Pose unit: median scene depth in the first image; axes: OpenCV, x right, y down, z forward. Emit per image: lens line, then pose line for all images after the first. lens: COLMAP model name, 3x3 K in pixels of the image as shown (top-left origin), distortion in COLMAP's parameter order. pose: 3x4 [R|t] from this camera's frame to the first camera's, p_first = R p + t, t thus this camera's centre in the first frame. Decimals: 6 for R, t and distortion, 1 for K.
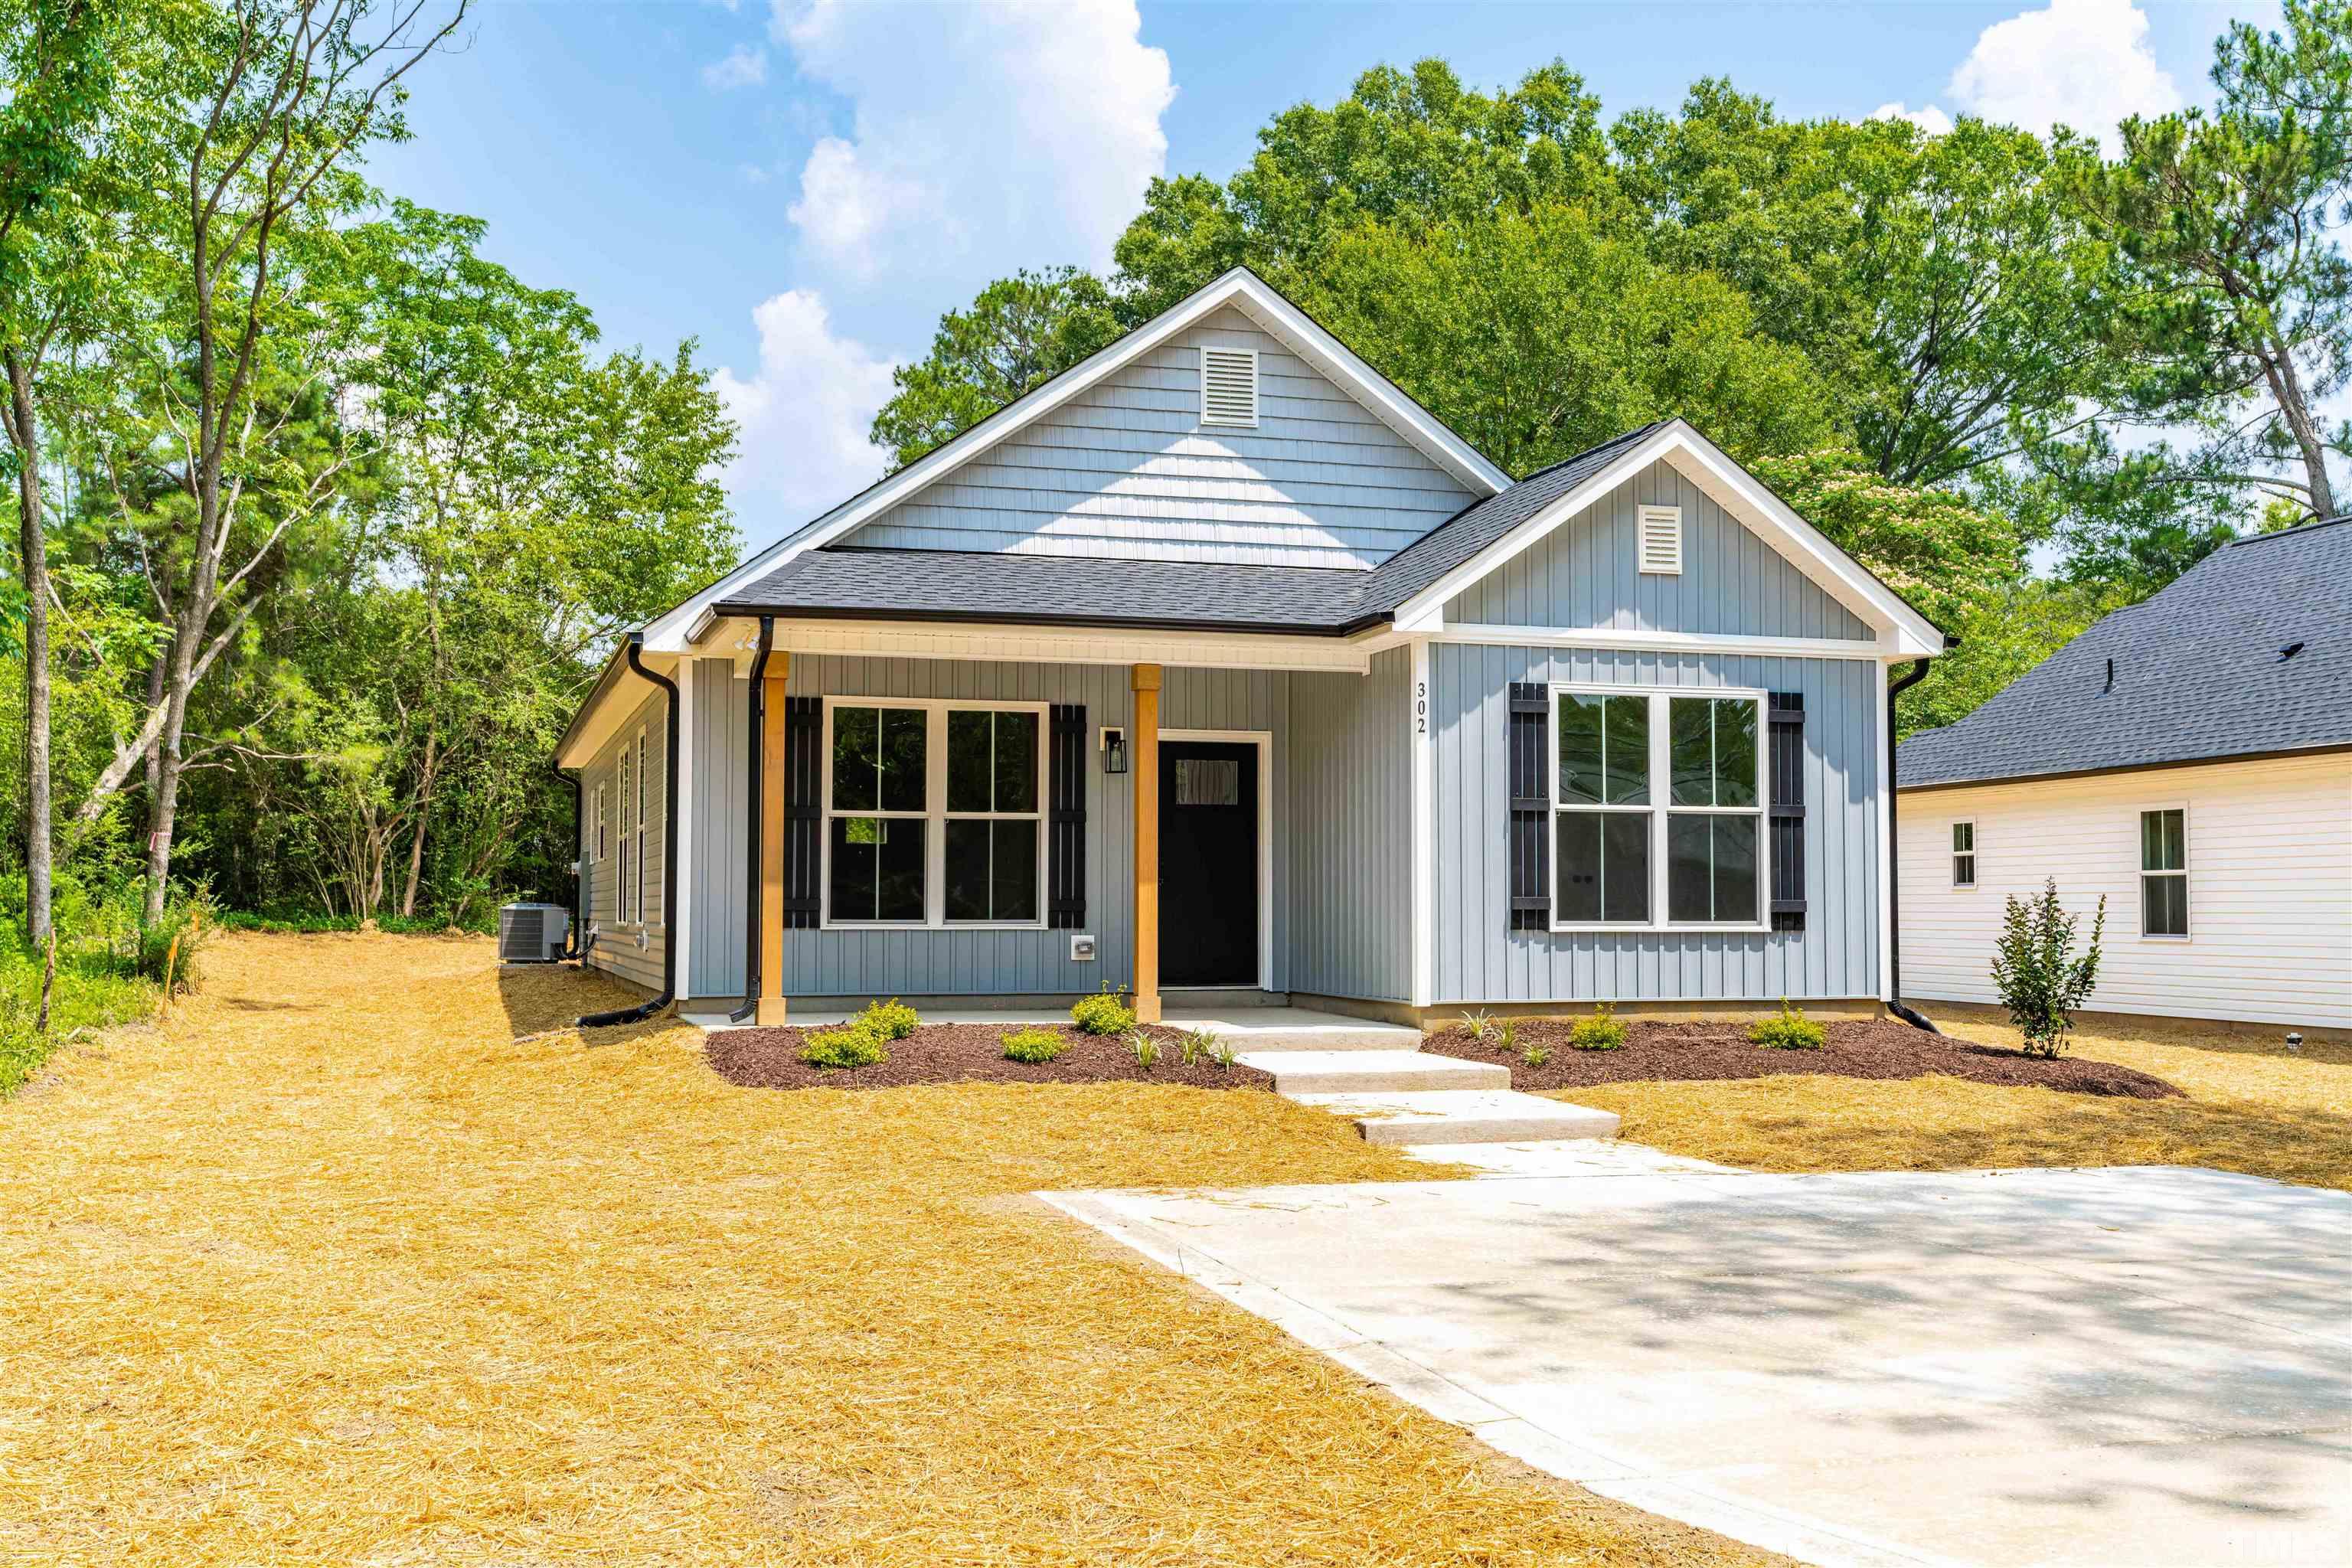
lens RADIAL K [[2357.0, 0, 1176.0], [0, 2357.0, 784.0], [0, 0, 1]] dist [-0.026185, 0.071037]
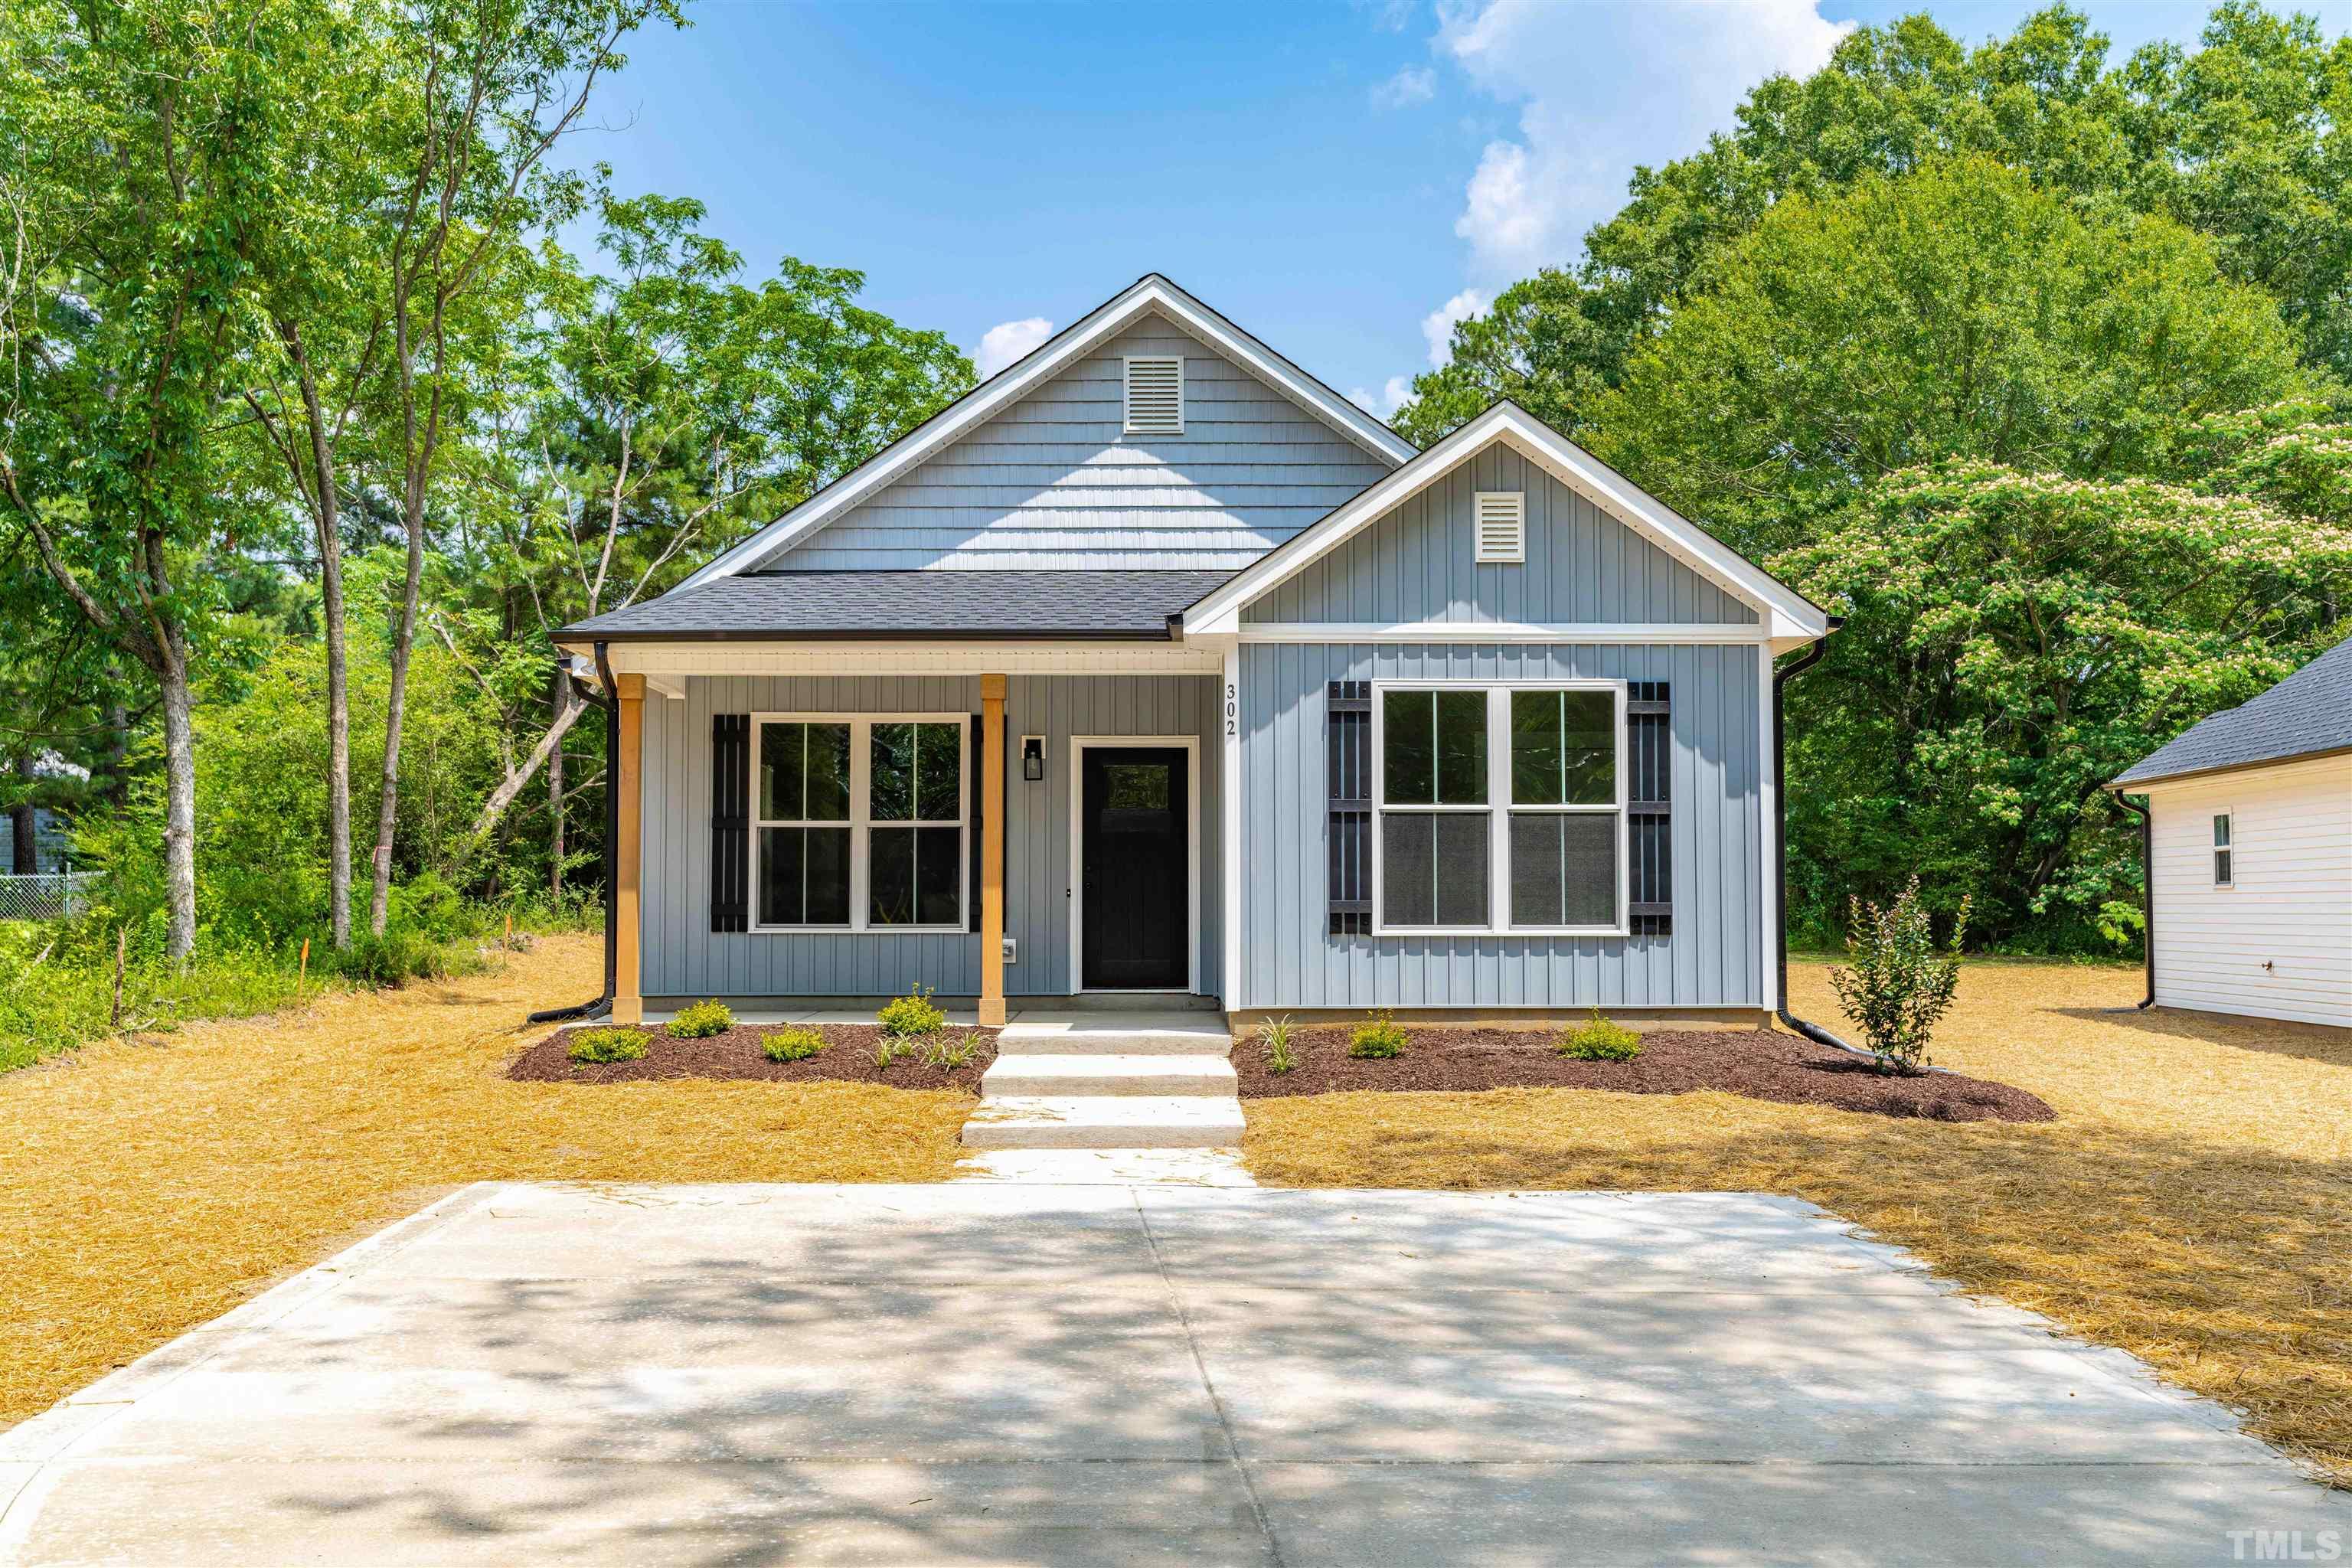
lens RADIAL K [[2340.6, 0, 1176.0], [0, 2340.6, 784.0], [0, 0, 1]] dist [-0.016784, 0.018994]
pose [[0.956792, -0.018011, -0.290213, 0.350478], [0.017550, 0.999837, -0.004190, 0.002467], [0.290242, -0.001084, 0.956953, 0.049108]]
